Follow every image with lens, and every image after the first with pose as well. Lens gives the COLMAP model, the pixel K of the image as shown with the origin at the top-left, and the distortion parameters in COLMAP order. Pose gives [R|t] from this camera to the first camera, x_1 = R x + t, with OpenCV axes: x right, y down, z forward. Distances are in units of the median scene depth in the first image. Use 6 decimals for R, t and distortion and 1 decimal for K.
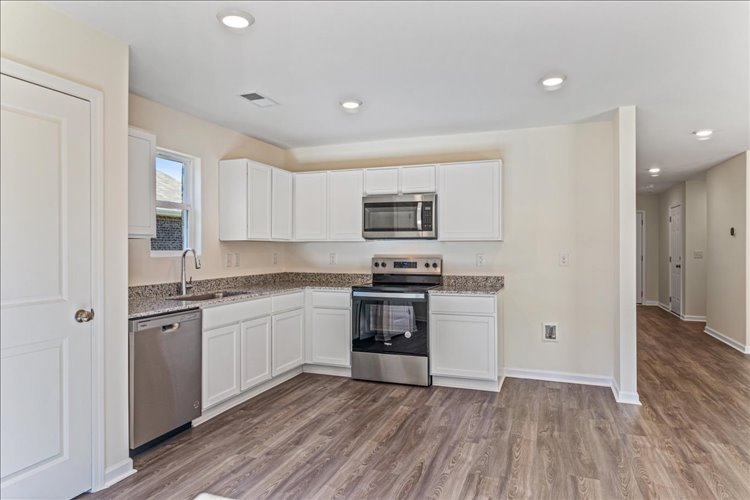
lens RADIAL K [[477.7, 0, 375.0], [0, 477.7, 250.0], [0, 0, 1]] dist [-0.000205, -0.000410]
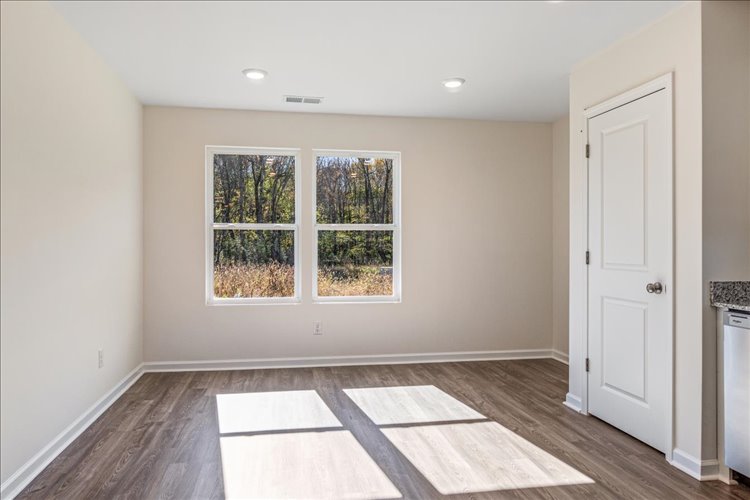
lens RADIAL K [[510.3, 0, 367.5], [0, 510.3, 240.3], [0, 0, 1]] dist [-0.001117, 0.000708]
pose [[-0.868974, -0.003615, -0.494845, 0.292589], [-0.002188, 0.999992, -0.003462, 0.017184], [0.494853, -0.001925, -0.868975, 0.897577]]
